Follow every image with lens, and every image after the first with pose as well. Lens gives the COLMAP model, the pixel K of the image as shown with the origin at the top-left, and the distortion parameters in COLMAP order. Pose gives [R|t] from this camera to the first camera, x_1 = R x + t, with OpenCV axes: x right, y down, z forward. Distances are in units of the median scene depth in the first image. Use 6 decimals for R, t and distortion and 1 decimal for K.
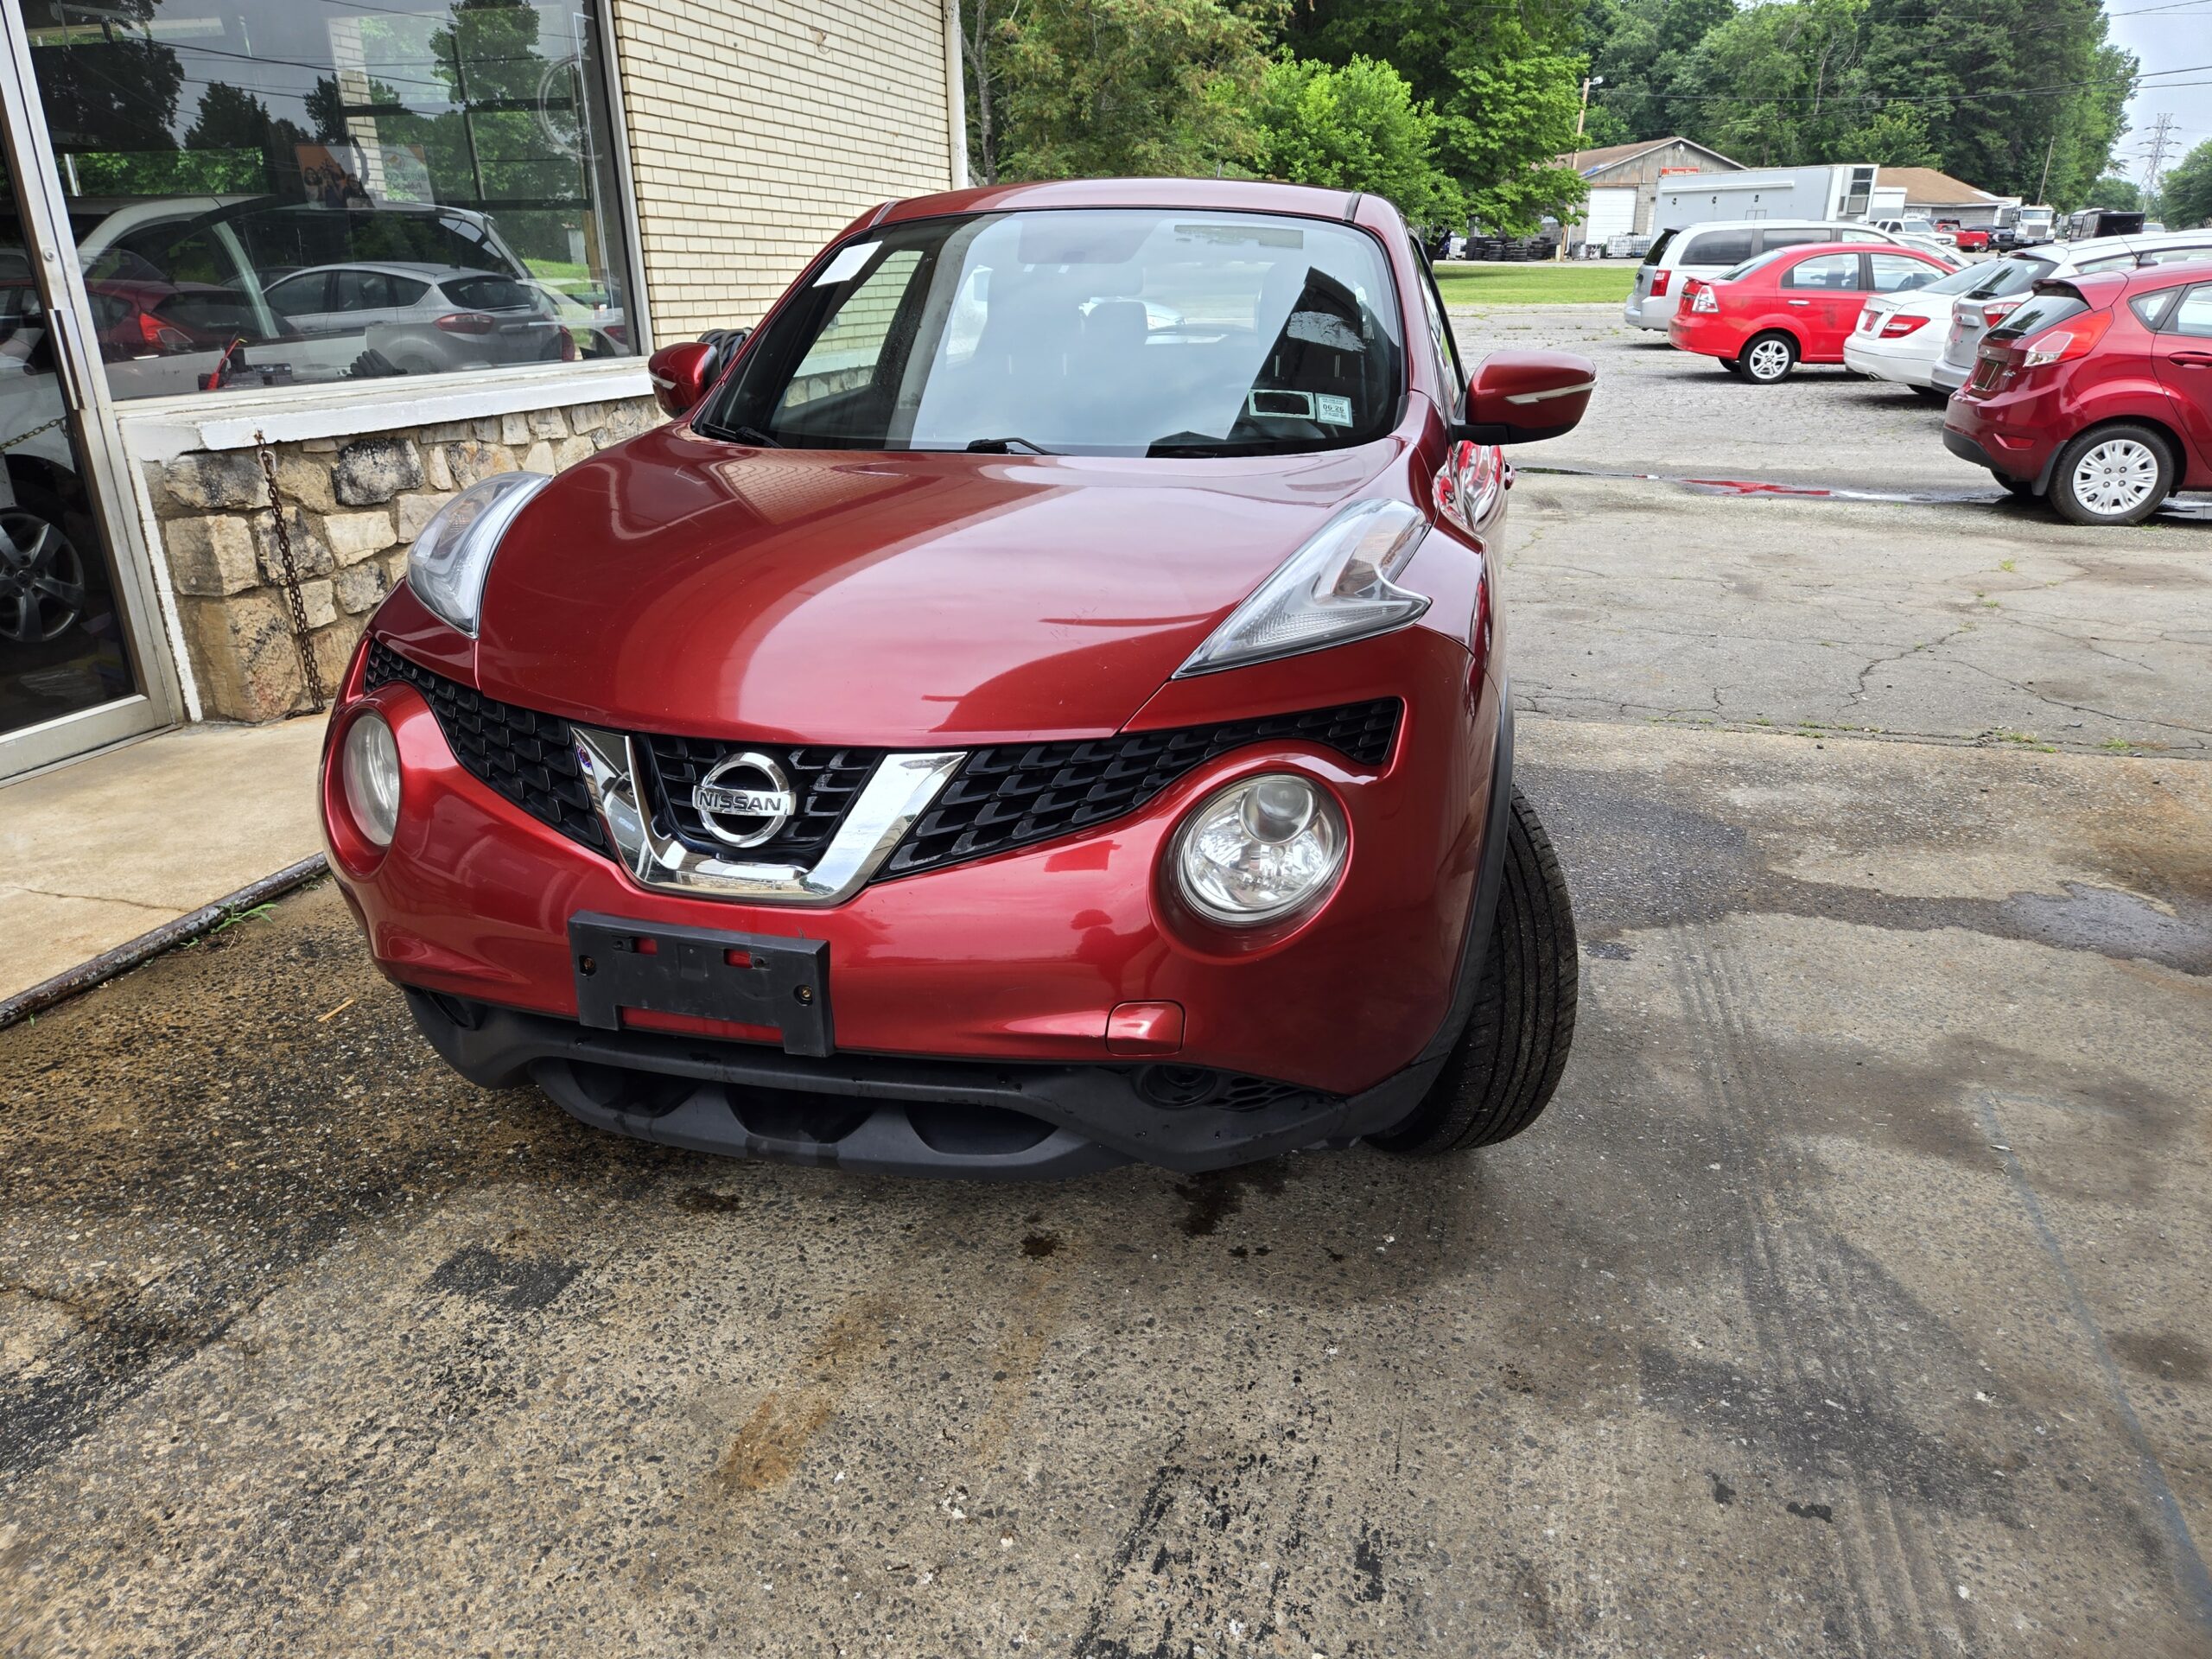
lens RADIAL K [[1495.0, 0, 1123.5], [0, 1495.0, 814.8], [0, 0, 1]] dist [0.066346, -0.059387]
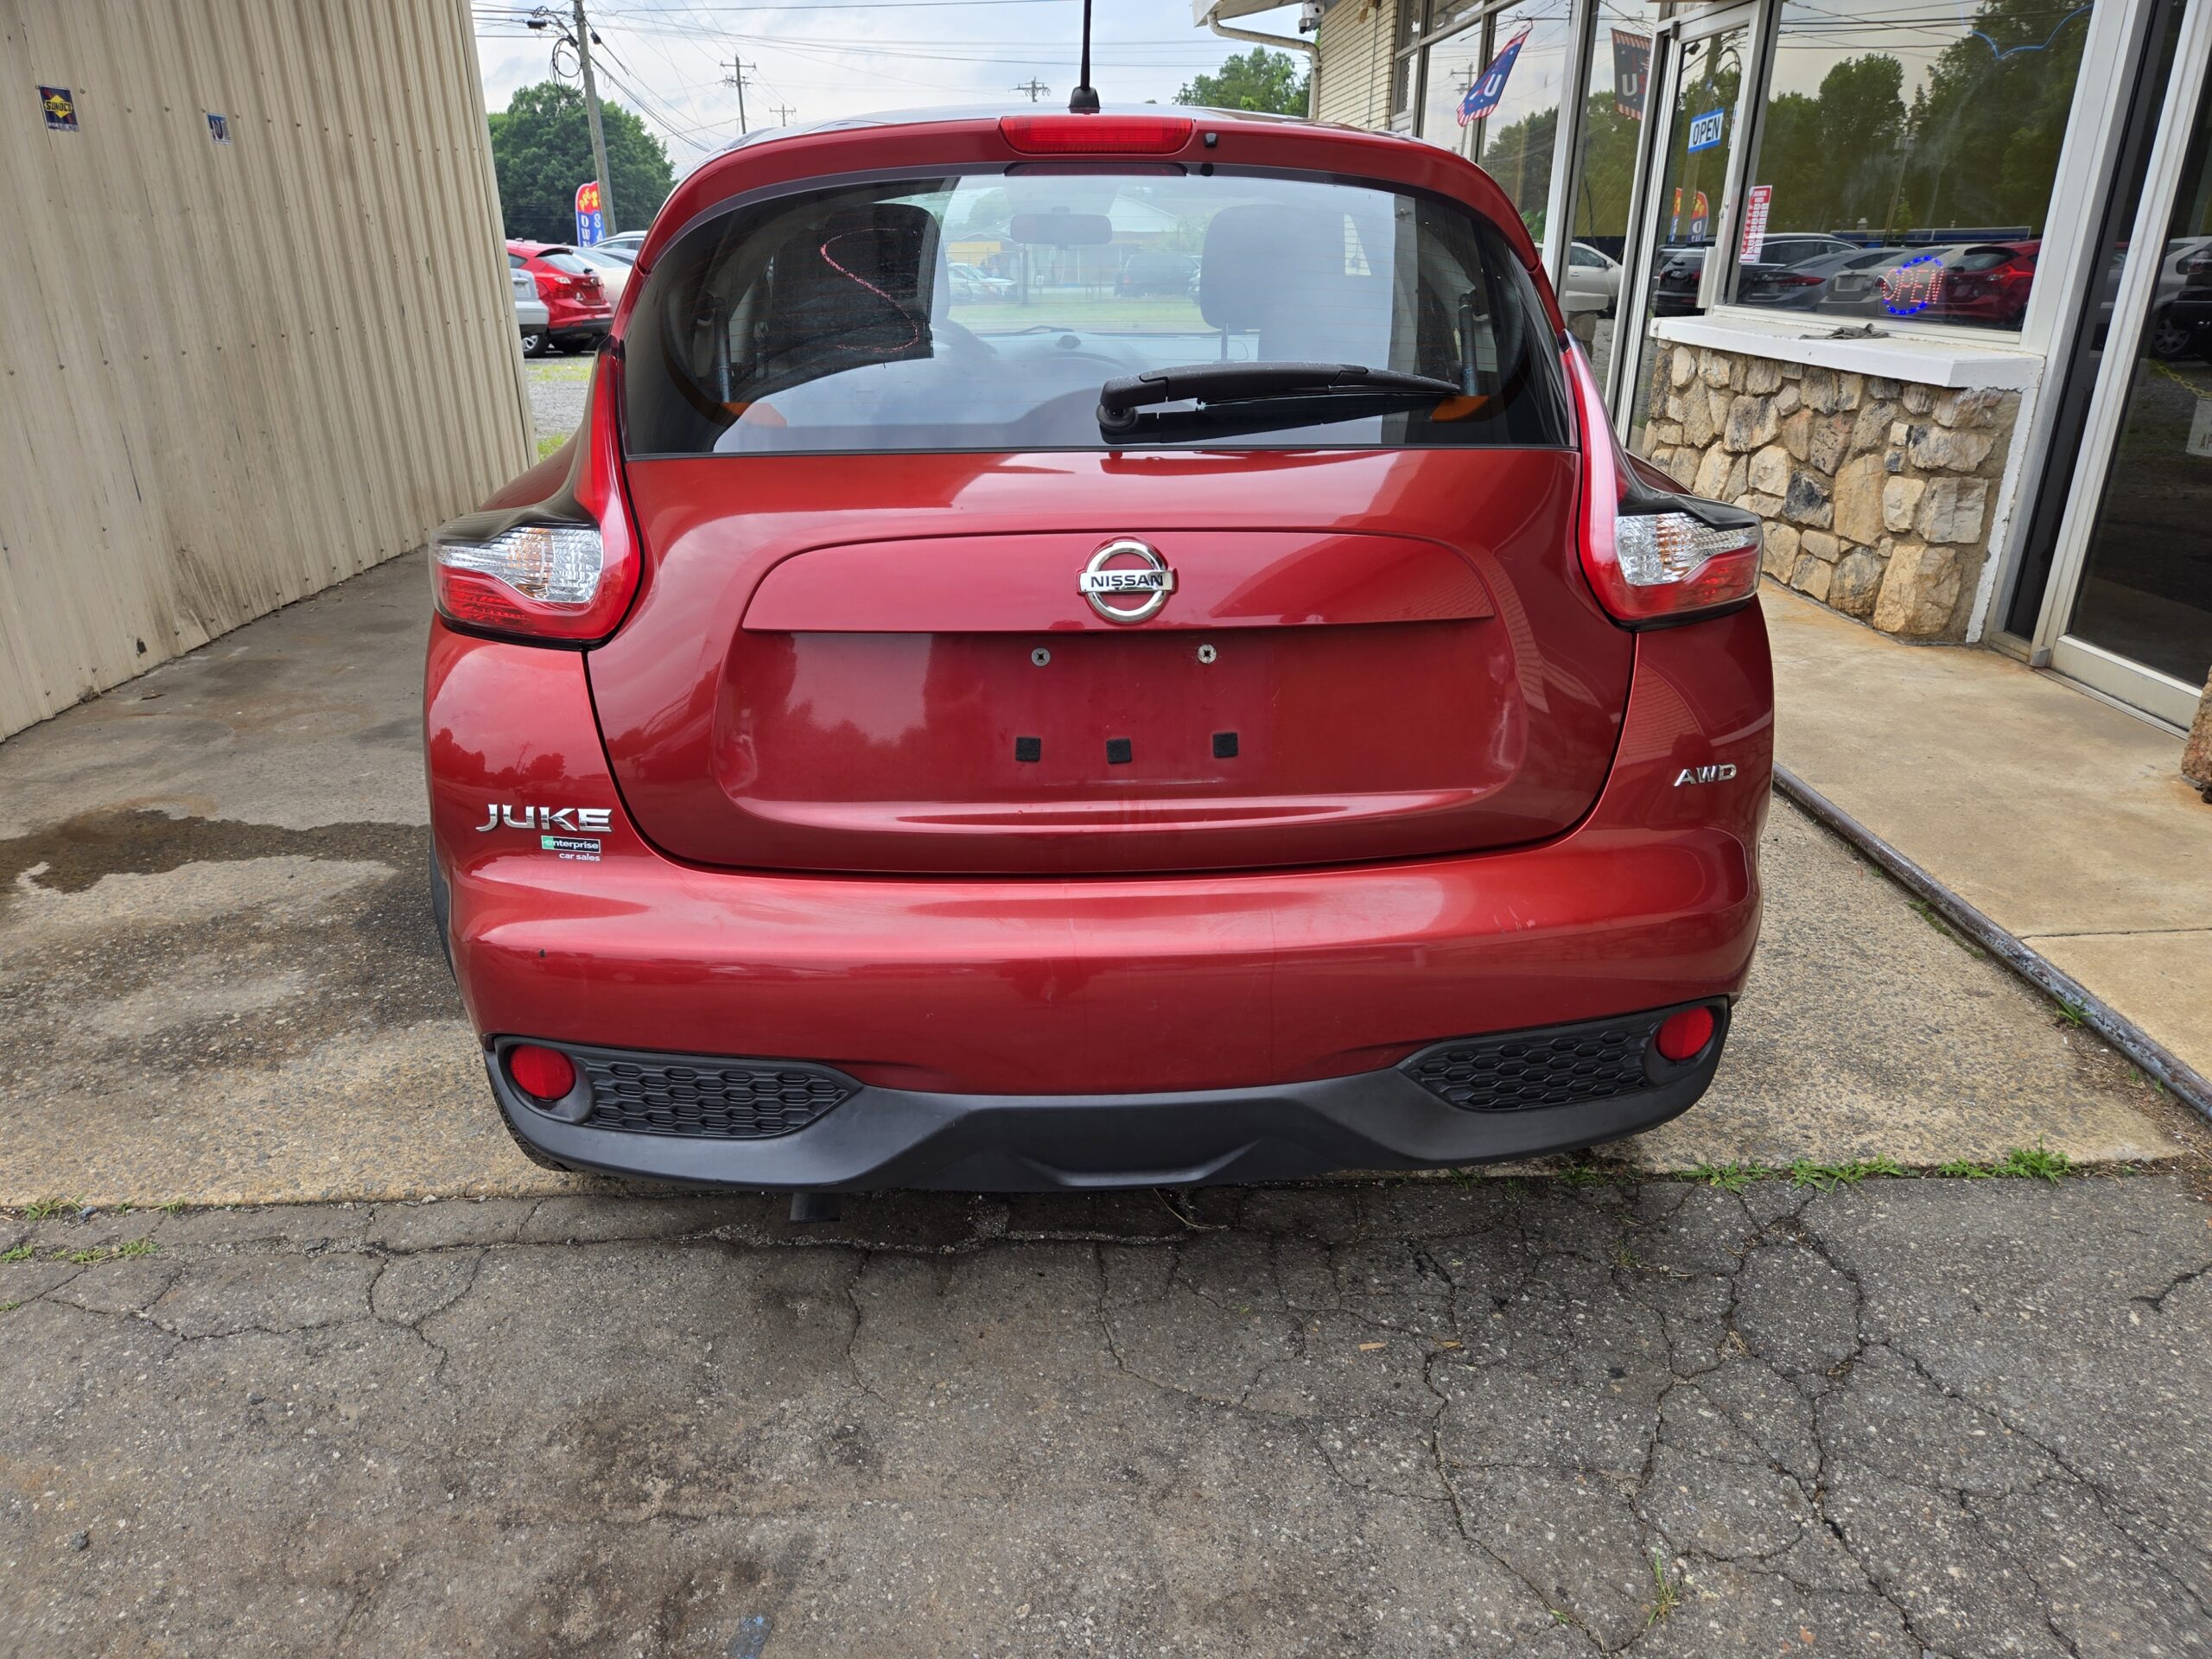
lens RADIAL K [[1495.0, 0, 1119.6], [0, 1495.0, 860.2], [0, 0, 1]] dist [0.066346, -0.059387]
pose [[-0.957964, 0.115049, -0.262810, 0.199557], [-0.091381, 0.745988, 0.659660, -0.514989], [0.271946, 0.655946, -0.704116, 1.453272]]
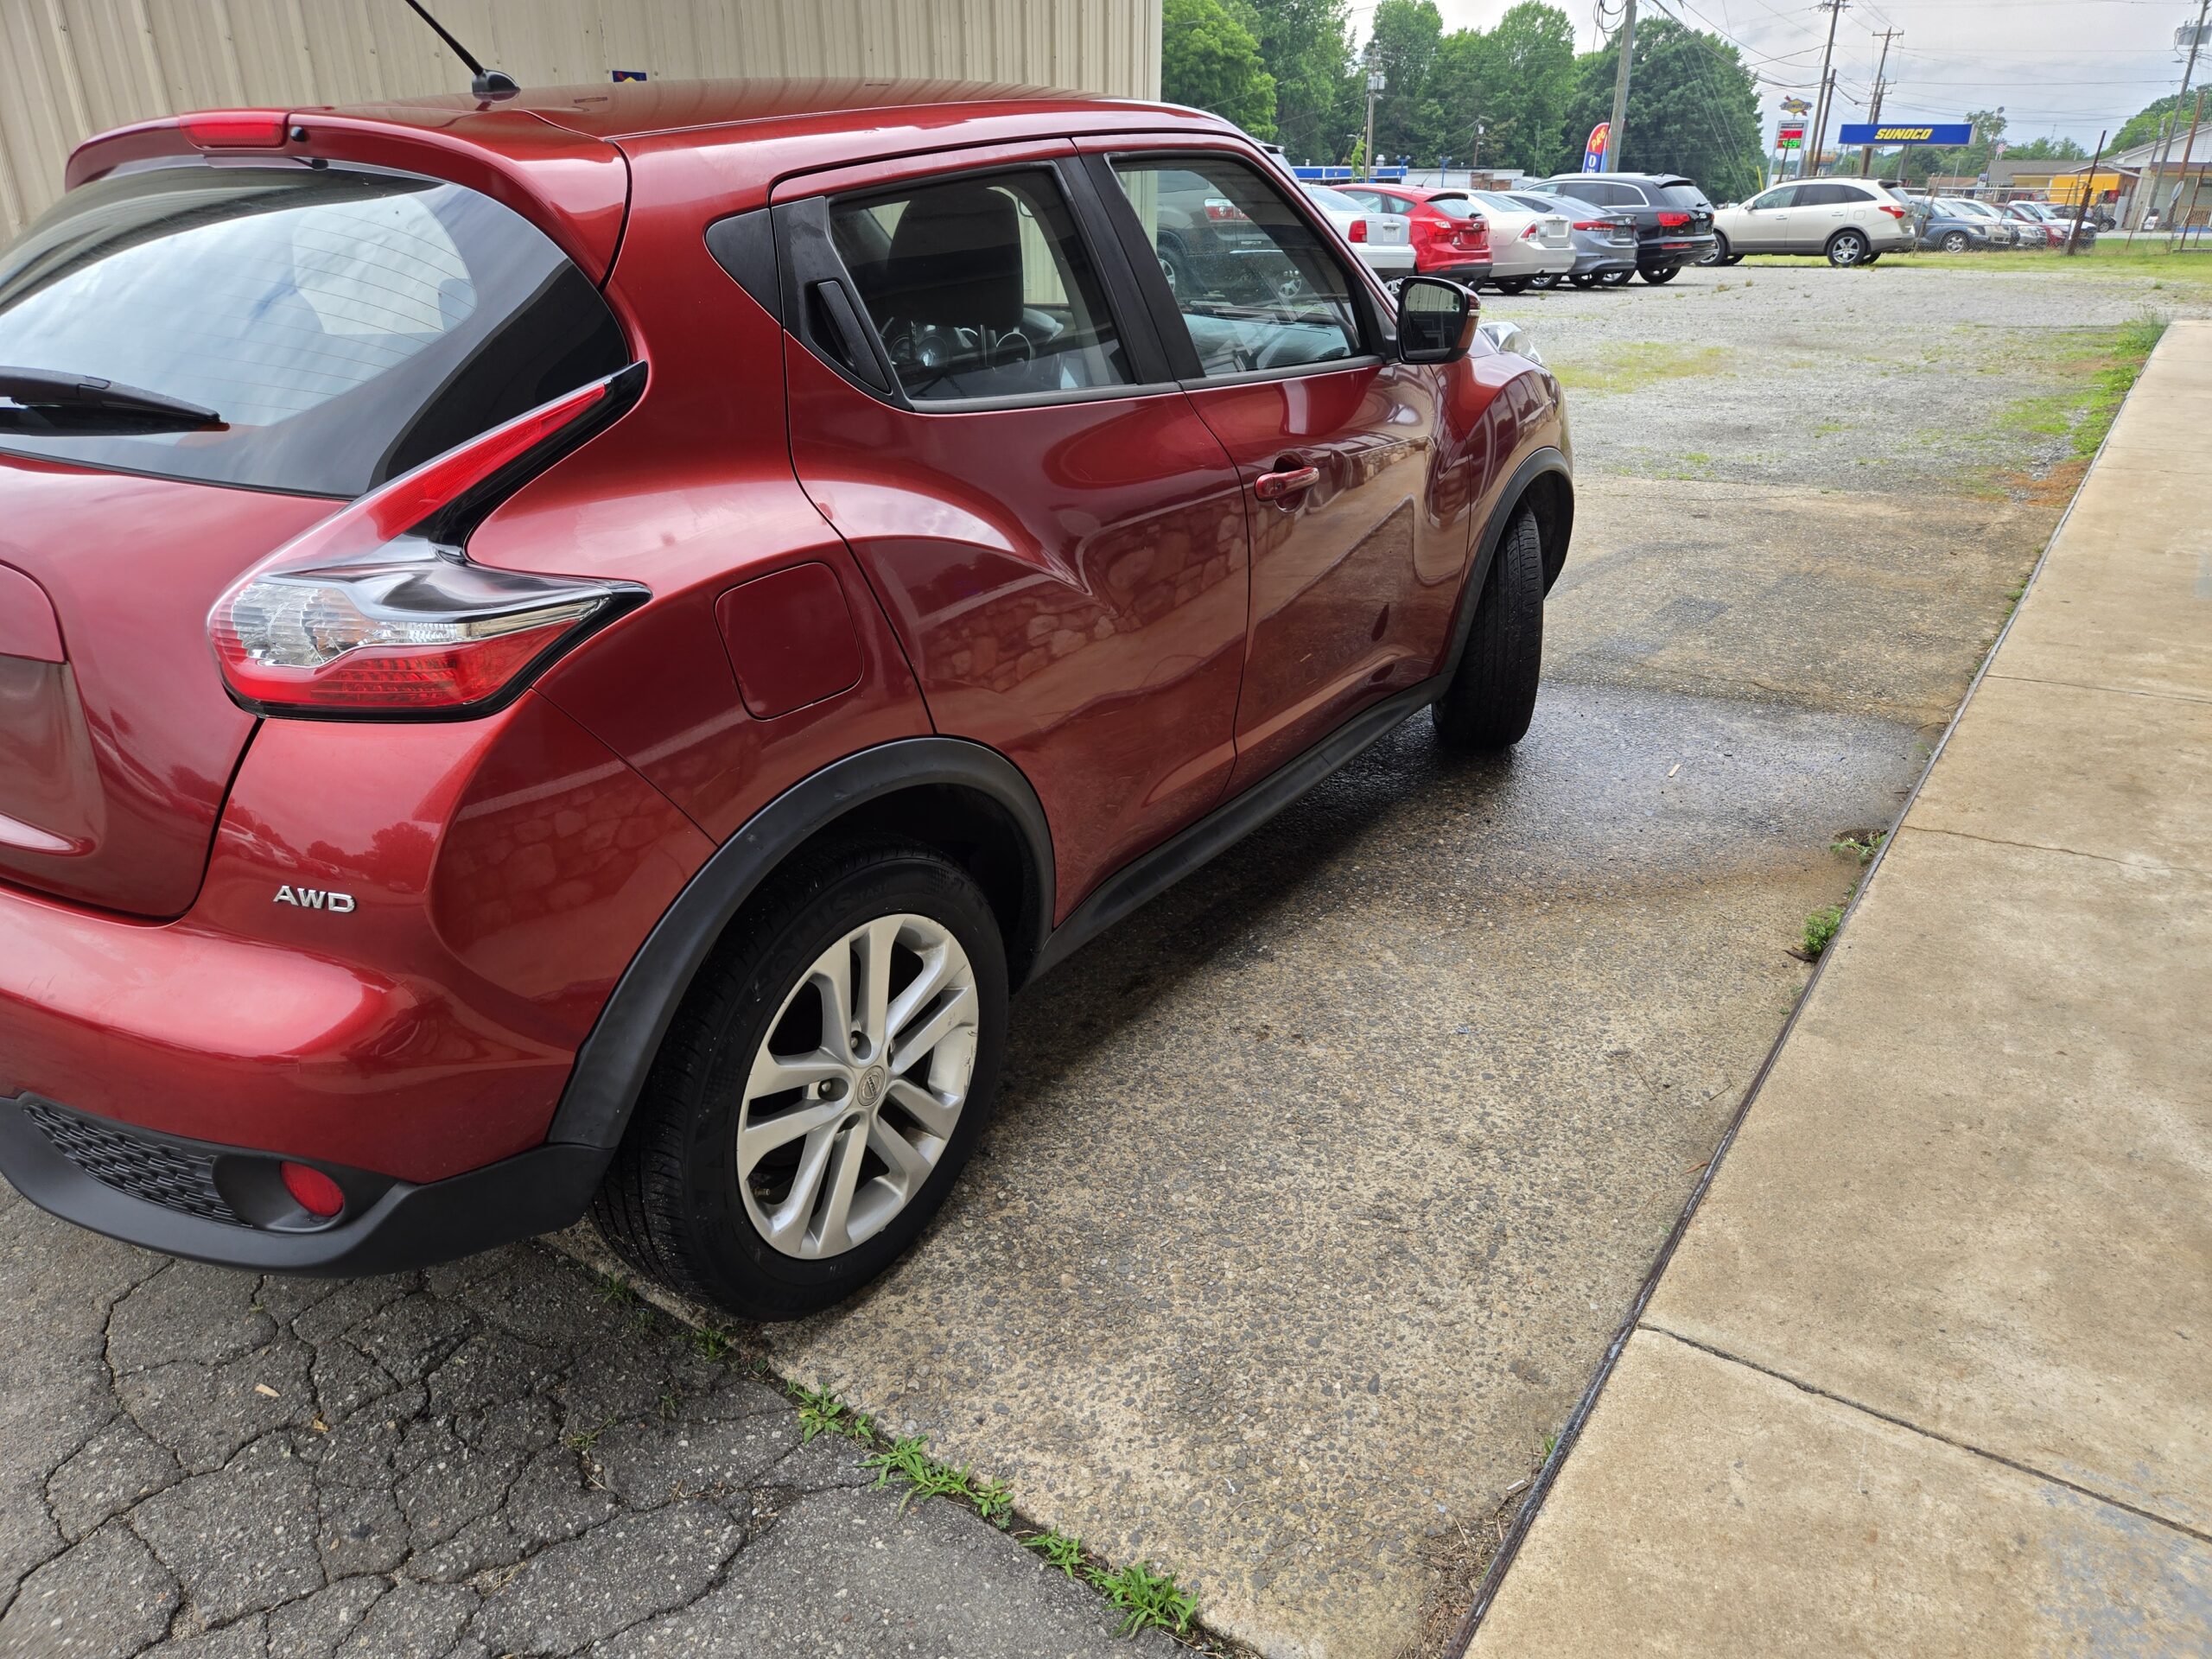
lens RADIAL K [[1495.0, 0, 1111.5], [0, 1495.0, 839.8], [0, 0, 1]] dist [0.066346, -0.059387]
pose [[-0.939968, -0.135256, 0.313314, -0.312015], [0.117486, 0.733725, 0.669212, -0.500635], [-0.320401, 0.665848, -0.673787, 1.366457]]
